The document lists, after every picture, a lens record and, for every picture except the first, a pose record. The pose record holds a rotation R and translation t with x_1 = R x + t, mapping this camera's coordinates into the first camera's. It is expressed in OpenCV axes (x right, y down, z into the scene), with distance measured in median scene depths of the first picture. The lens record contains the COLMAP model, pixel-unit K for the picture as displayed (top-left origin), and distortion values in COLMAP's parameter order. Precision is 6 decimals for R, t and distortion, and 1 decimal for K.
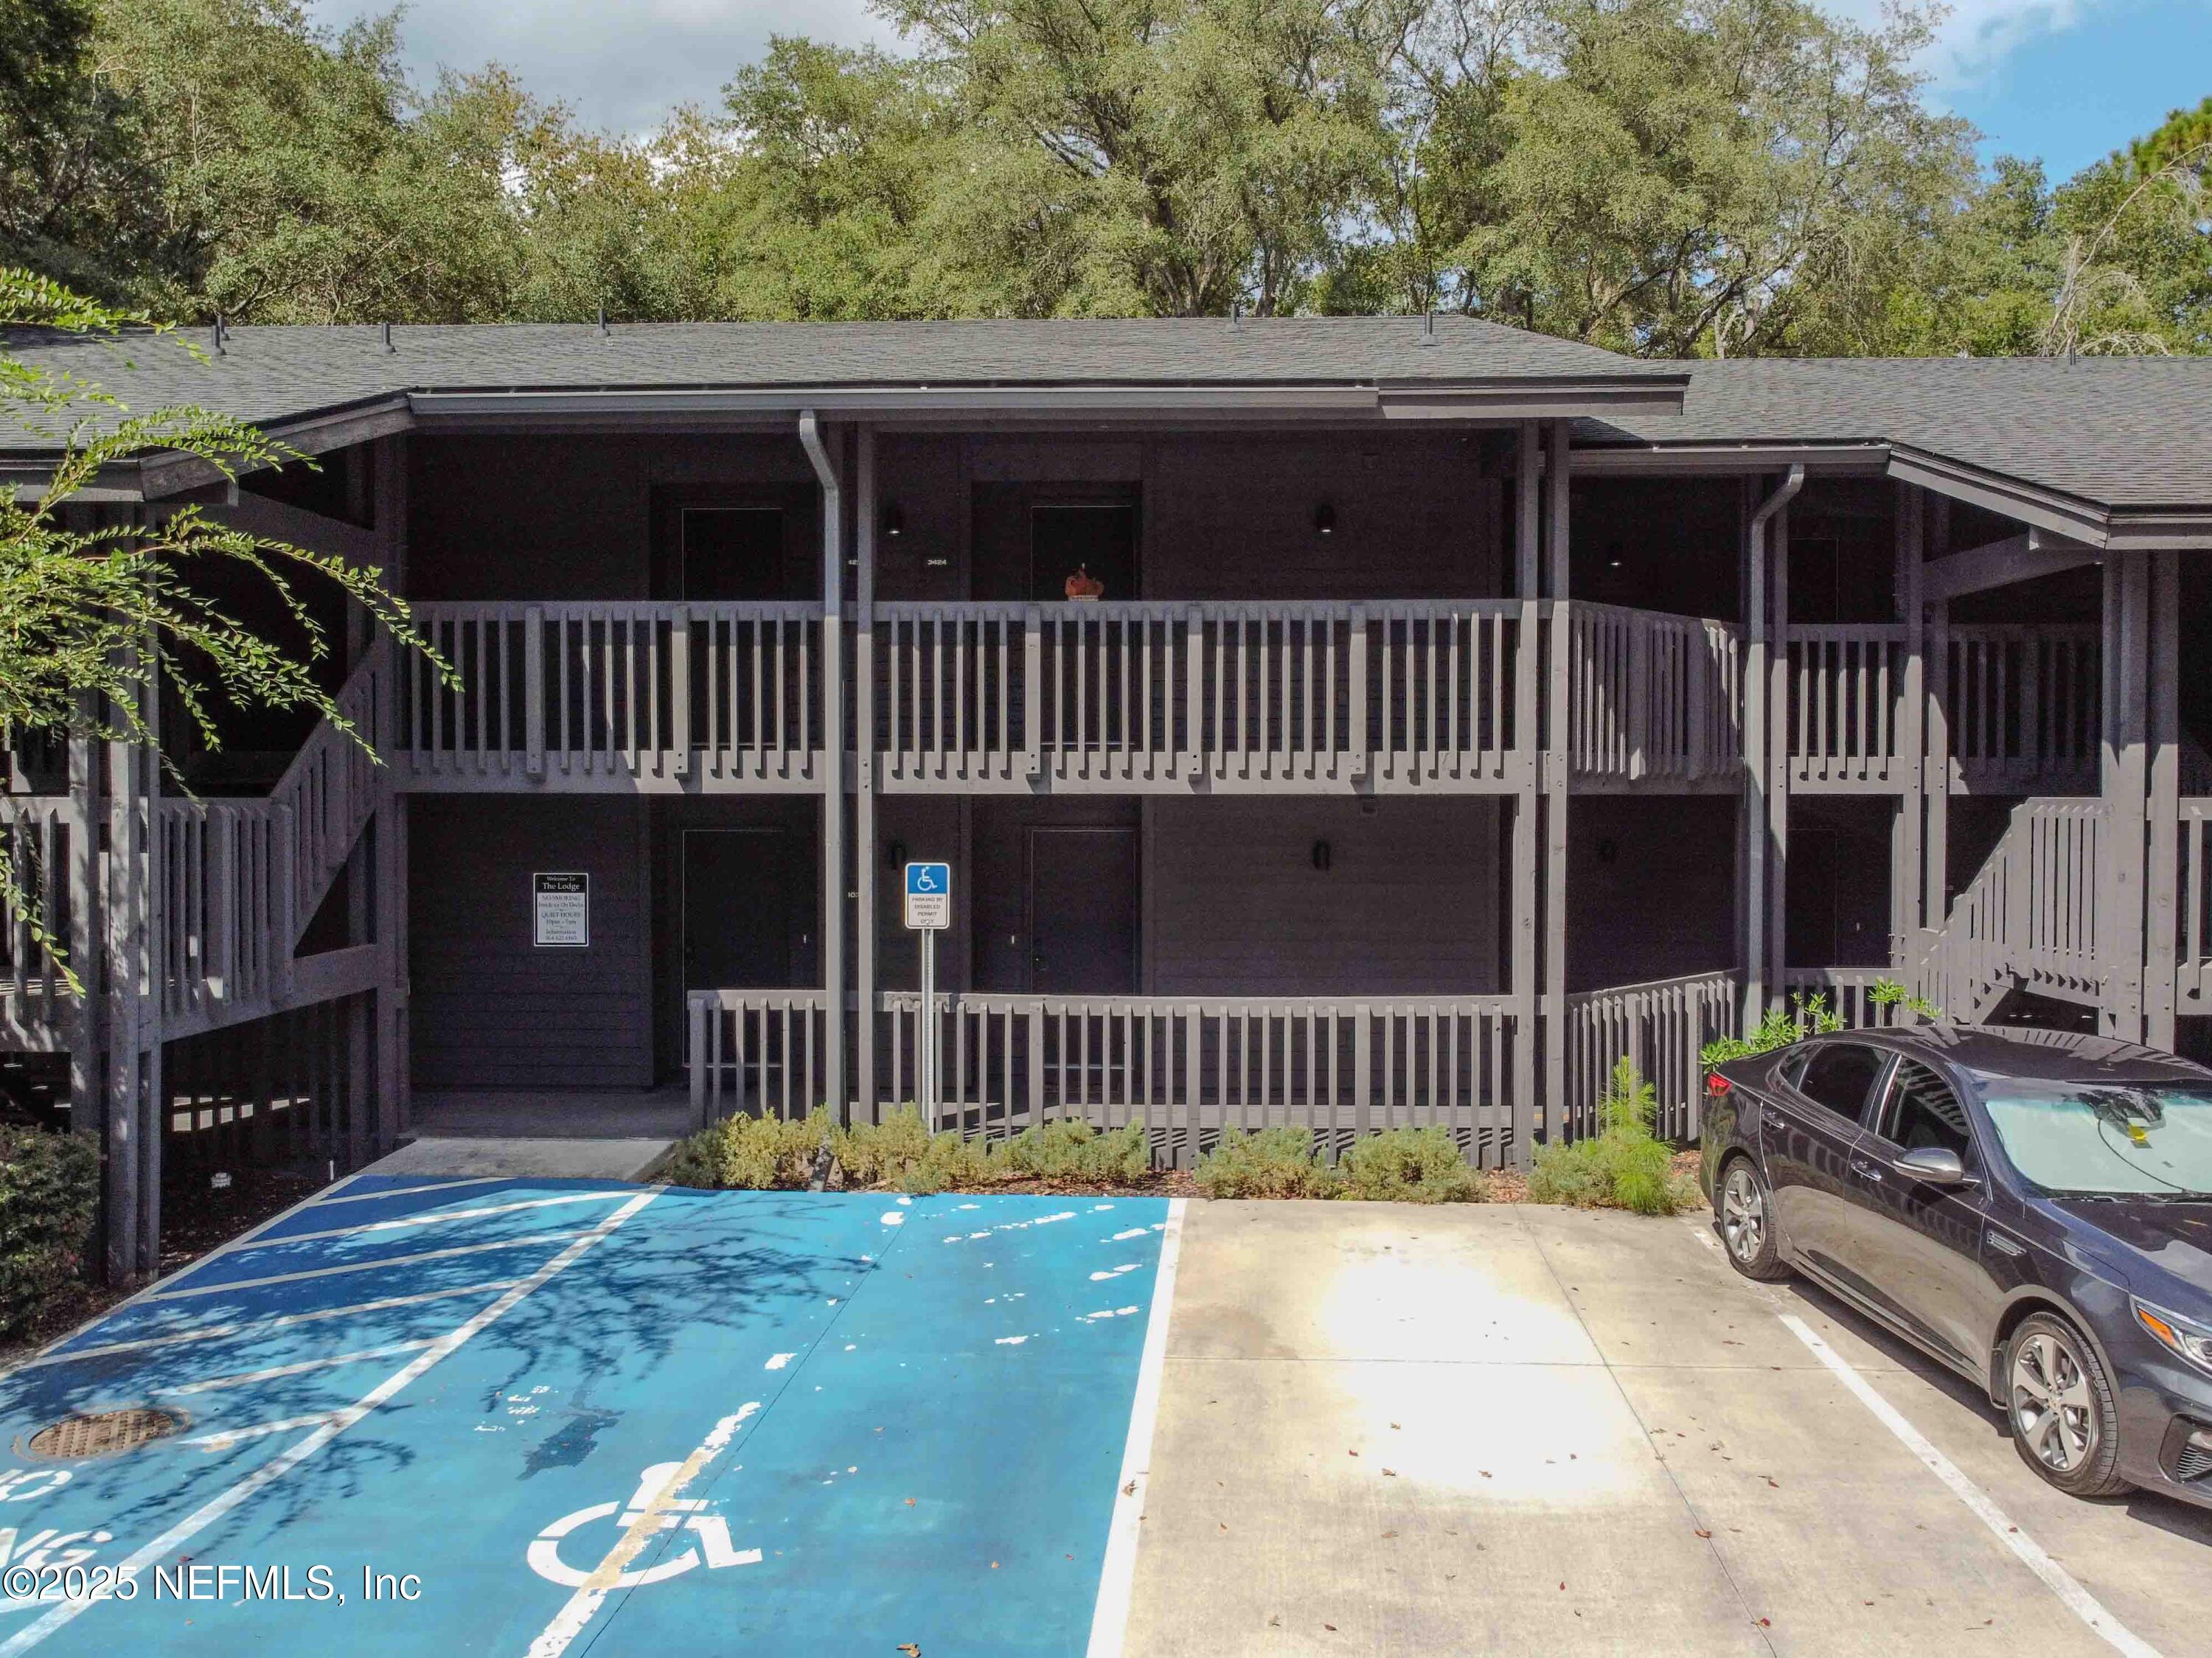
lens RADIAL K [[1698.6, 0, 1106.0], [0, 1698.6, 829.0], [0, 0, 1]] dist [-0.010405, -0.006476]
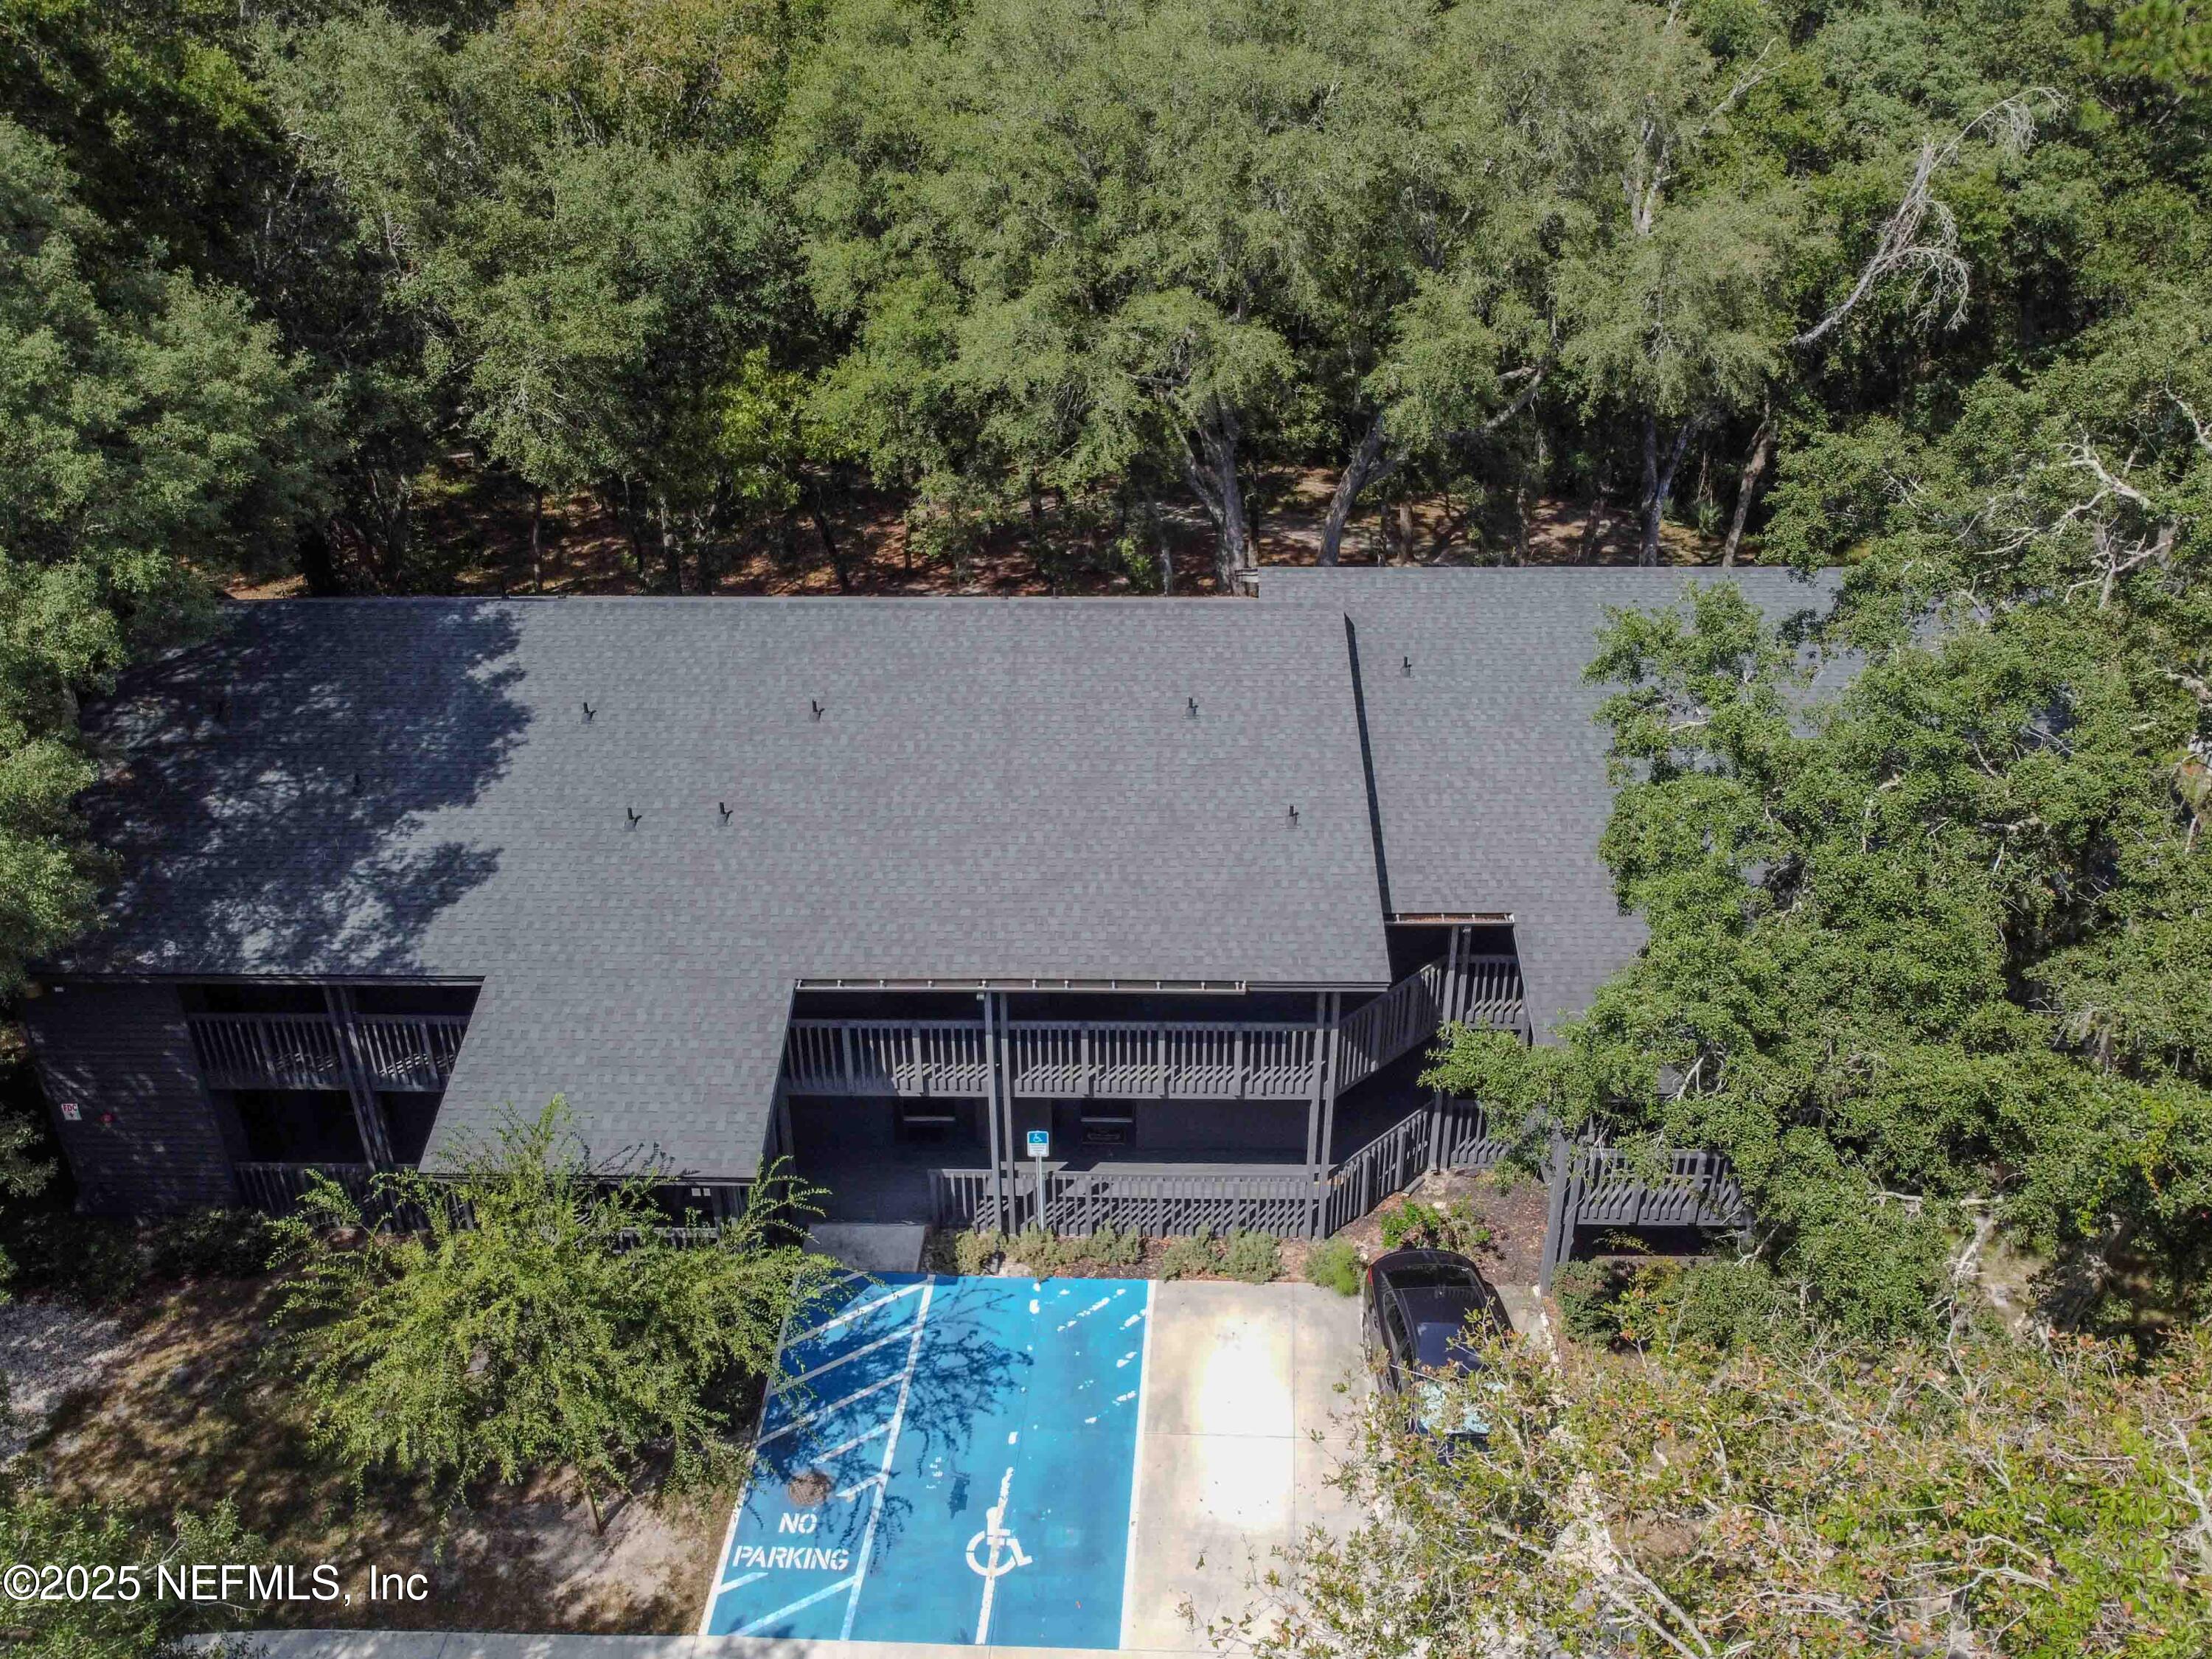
lens RADIAL K [[1698.7, 0, 1106.0], [0, 1698.7, 829.5], [0, 0, 1]] dist [-0.010405, -0.006476]
pose [[0.999954, -0.009304, 0.002413, -0.025011], [0.007341, 0.901358, 0.433012, -1.630028], [-0.006204, -0.432974, 0.901385, -1.018725]]
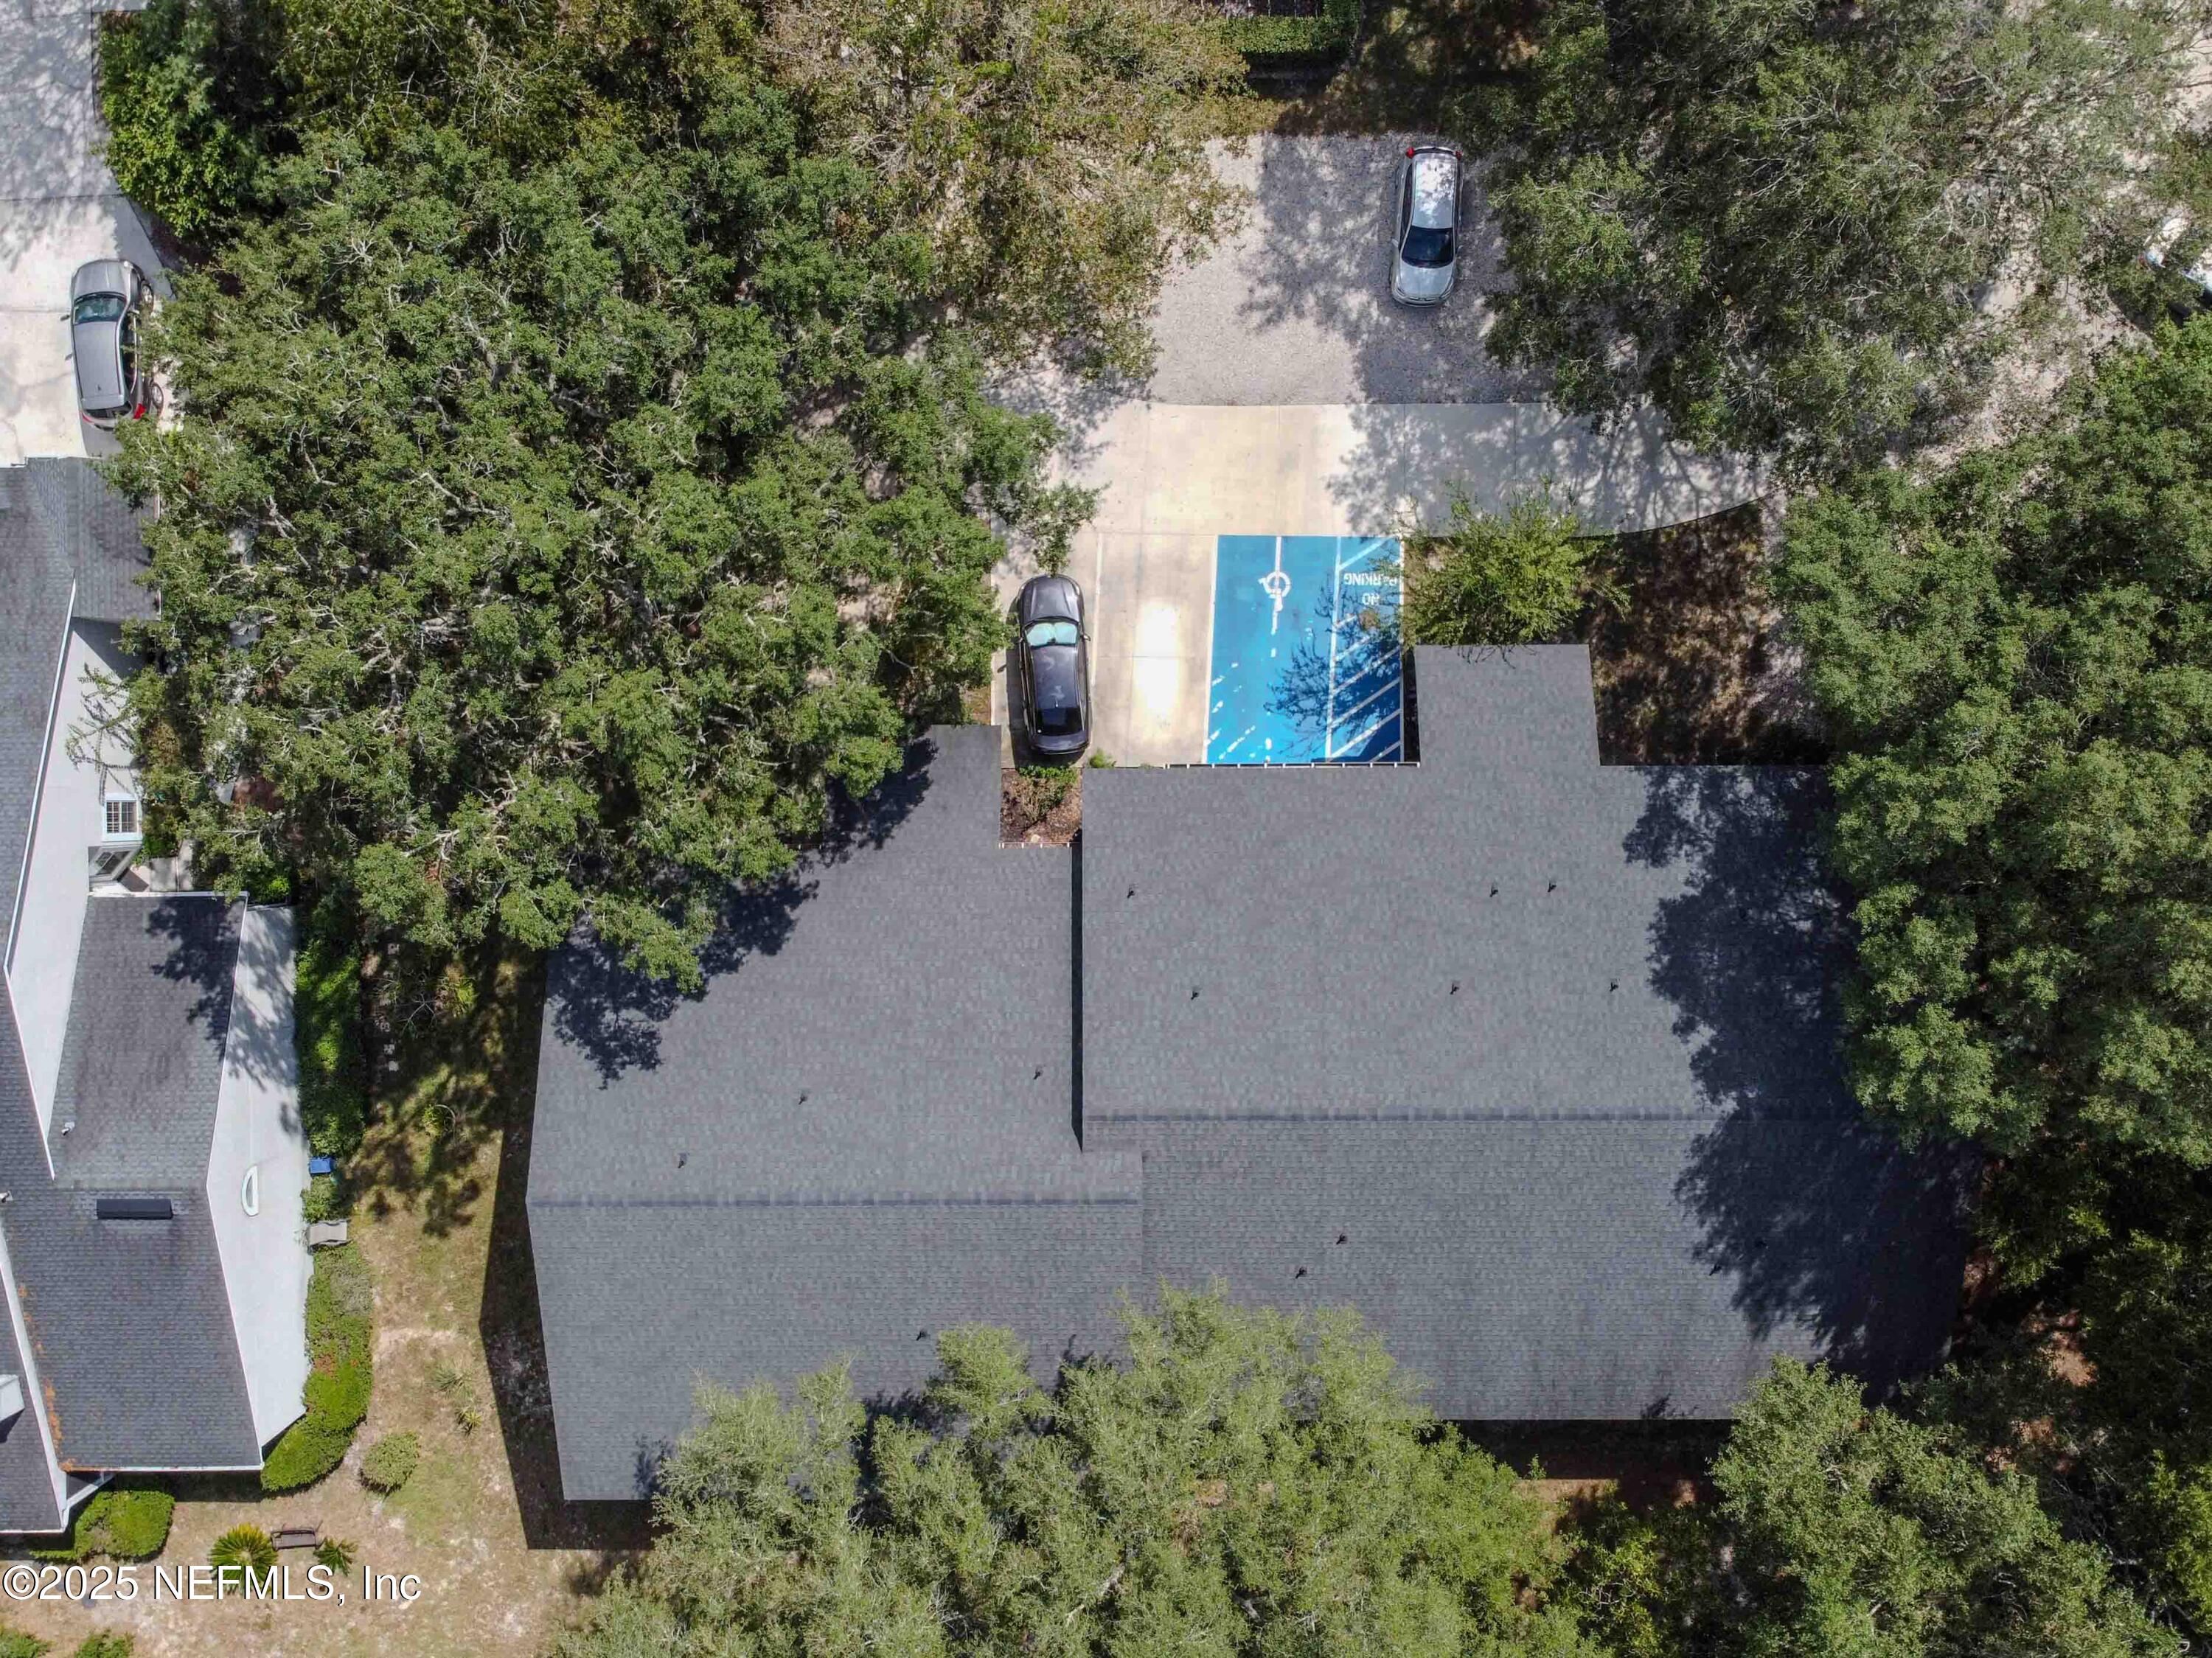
lens RADIAL K [[1698.6, 0, 1106.0], [0, 1698.6, 829.0], [0, 0, 1]] dist [-0.010405, -0.006476]
pose [[-0.999333, 0.036242, 0.004448, 0.327226], [0.002389, -0.056660, 0.998391, -4.816187], [0.036436, 0.997735, 0.056536, 1.074773]]
